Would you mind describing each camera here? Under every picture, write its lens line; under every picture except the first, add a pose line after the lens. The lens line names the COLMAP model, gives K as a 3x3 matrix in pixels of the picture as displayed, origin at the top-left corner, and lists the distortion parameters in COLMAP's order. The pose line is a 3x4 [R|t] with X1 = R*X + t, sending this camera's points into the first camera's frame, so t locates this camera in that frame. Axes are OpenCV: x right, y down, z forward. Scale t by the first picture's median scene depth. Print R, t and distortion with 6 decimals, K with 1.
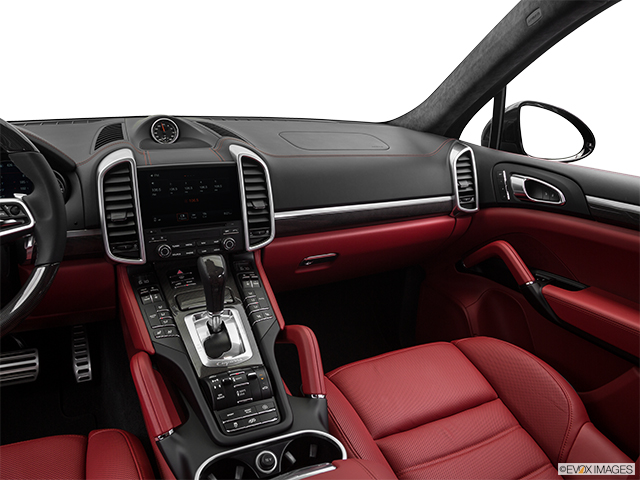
lens RADIAL K [[505.8, 0, 320.0], [0, 505.8, 240.0], [0, 0, 1]] dist [-0.127401, 0.075629]
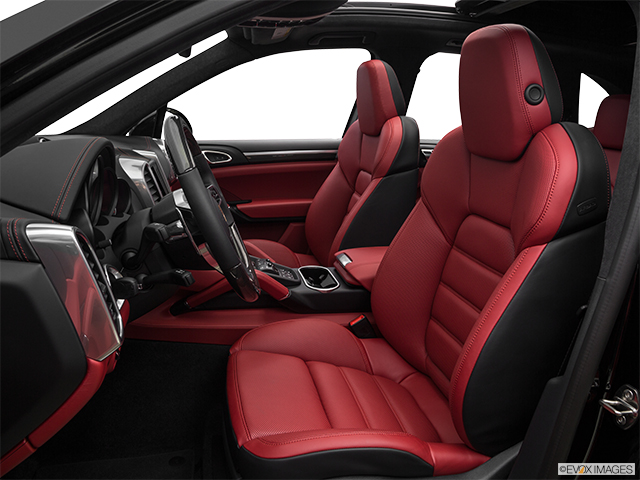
lens RADIAL K [[505.8, 0, 320.0], [0, 505.8, 240.0], [0, 0, 1]] dist [-0.127401, 0.075629]
pose [[0.307236, -0.331705, 0.891952, -1.355159], [0.263316, 0.930322, 0.255274, -0.214818], [-0.914478, 0.156436, 0.373171, 0.037218]]
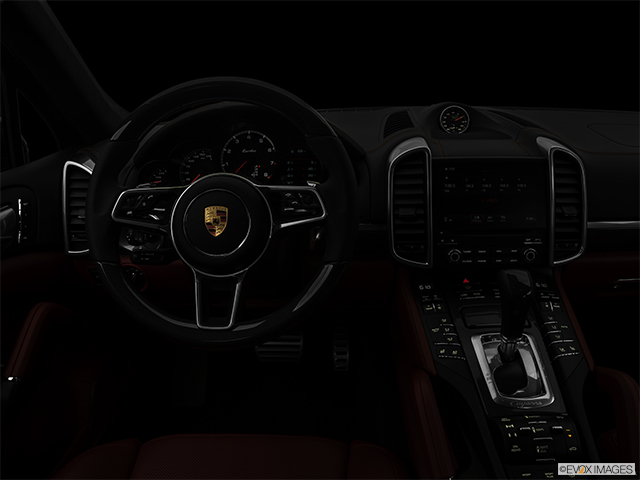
lens RADIAL K [[482.4, 0, 320.0], [0, 482.4, 240.0], [0, 0, 1]] dist [-0.105811, 0.005346]
pose [[0.883709, 0.100287, -0.457165, -0.132148], [-0.092044, 0.994938, 0.040333, -0.017009], [0.458896, 0.006437, 0.888467, 0.144924]]
